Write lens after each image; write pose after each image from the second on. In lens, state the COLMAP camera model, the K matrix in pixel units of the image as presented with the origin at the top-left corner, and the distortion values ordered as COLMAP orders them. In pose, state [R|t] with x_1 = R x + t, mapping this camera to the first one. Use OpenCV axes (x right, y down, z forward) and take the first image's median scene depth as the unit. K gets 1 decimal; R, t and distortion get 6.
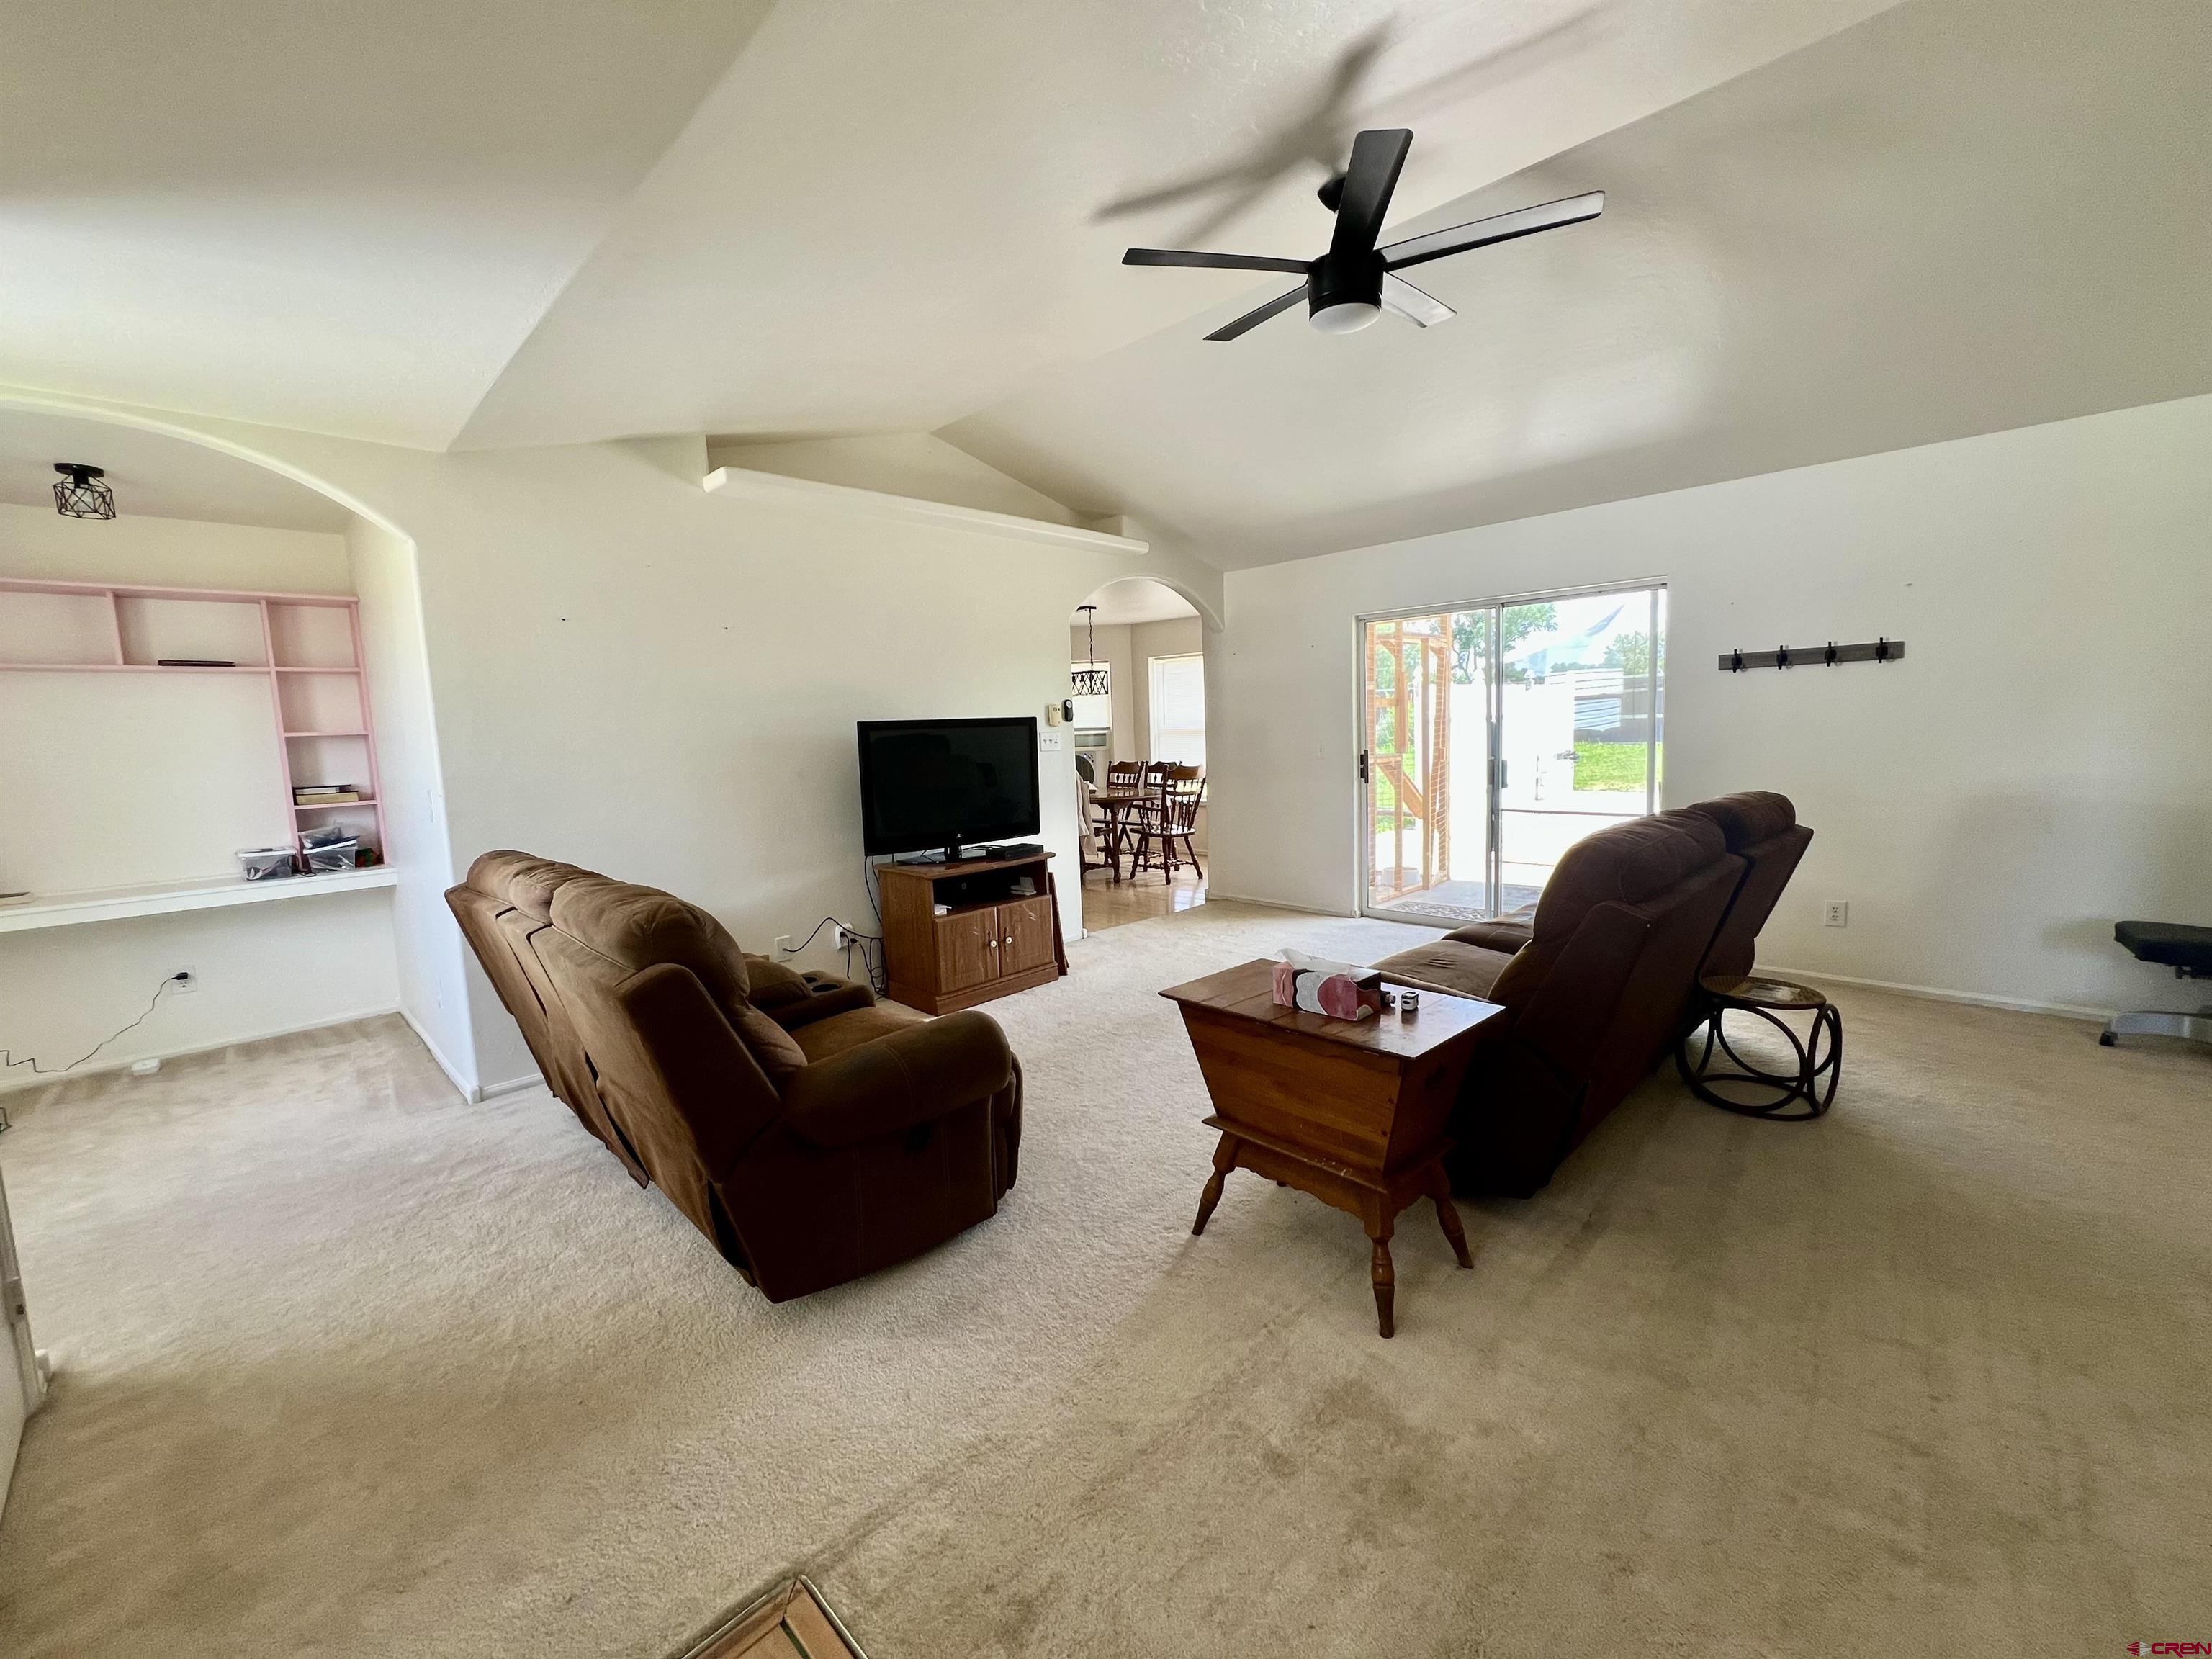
lens RADIAL K [[891.7, 0, 1095.8], [0, 891.7, 814.2], [0, 0, 1]] dist [0.008202, 0.000280]
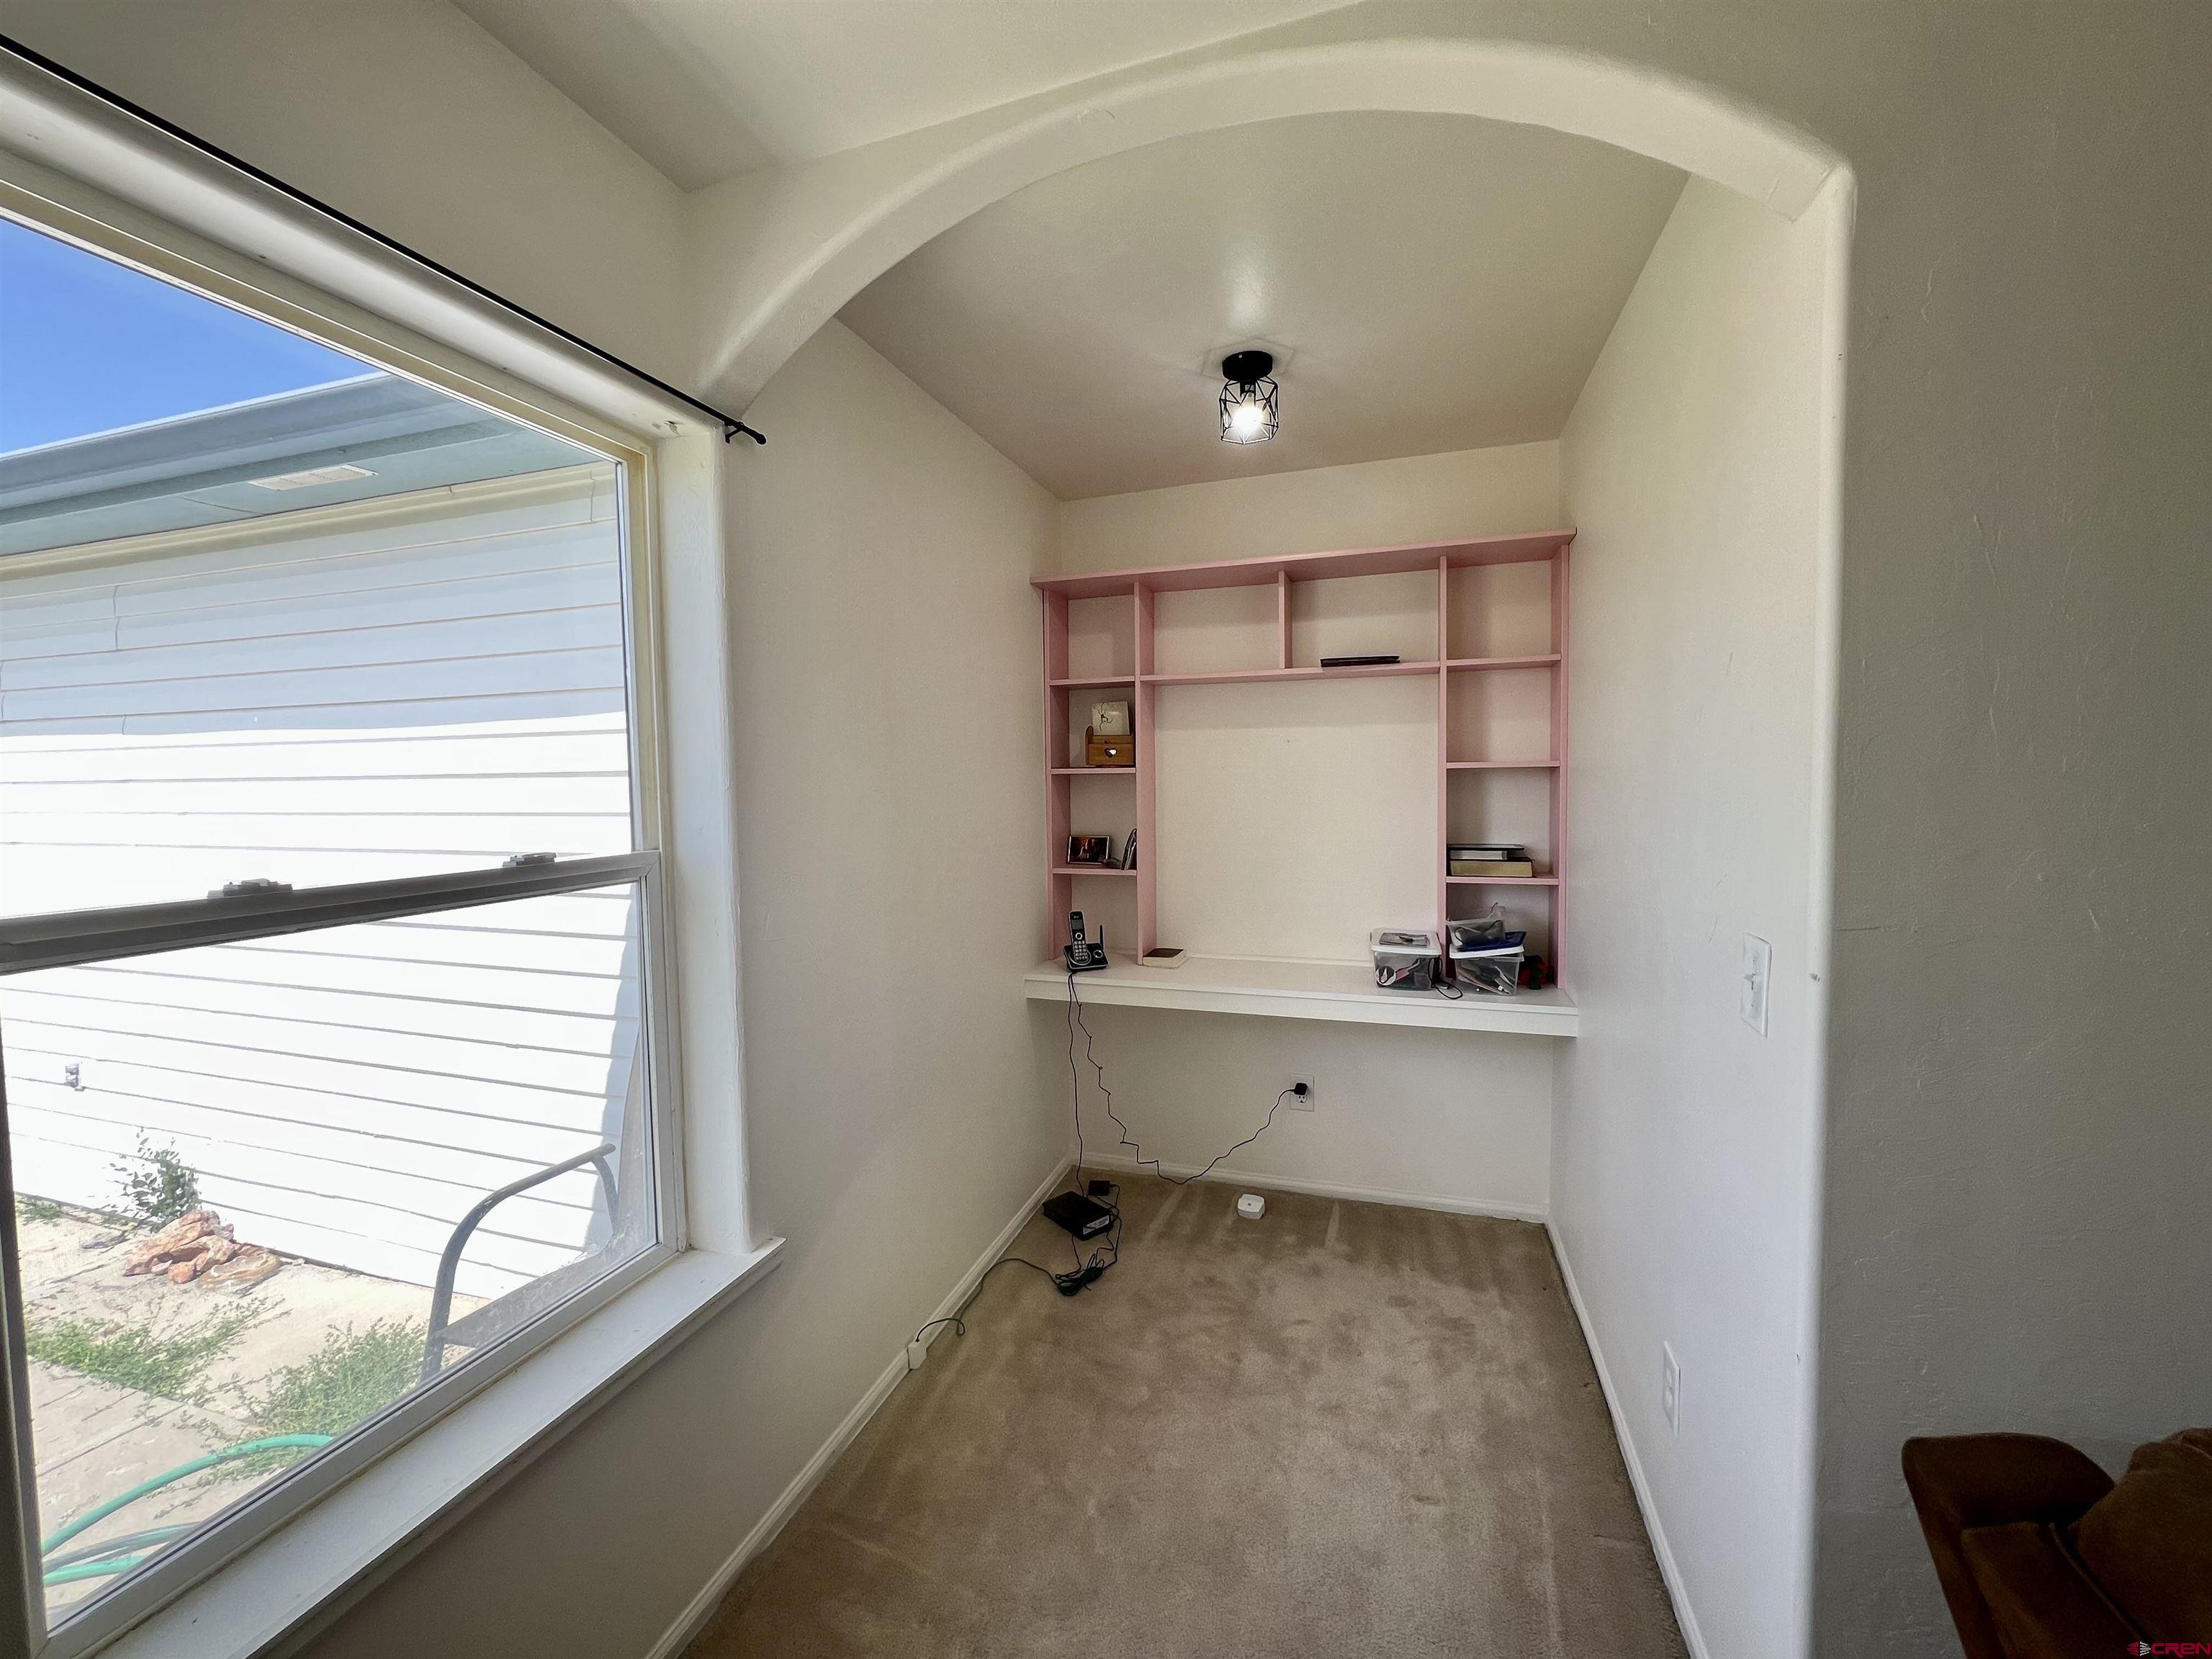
lens RADIAL K [[891.7, 0, 1095.8], [0, 891.7, 814.2], [0, 0, 1]] dist [0.008202, 0.000280]
pose [[0.446279, 0.078475, -0.891446, -0.440029], [-0.095687, 0.994621, 0.039655, -0.054392], [0.889764, 0.067602, 0.451388, 0.486639]]
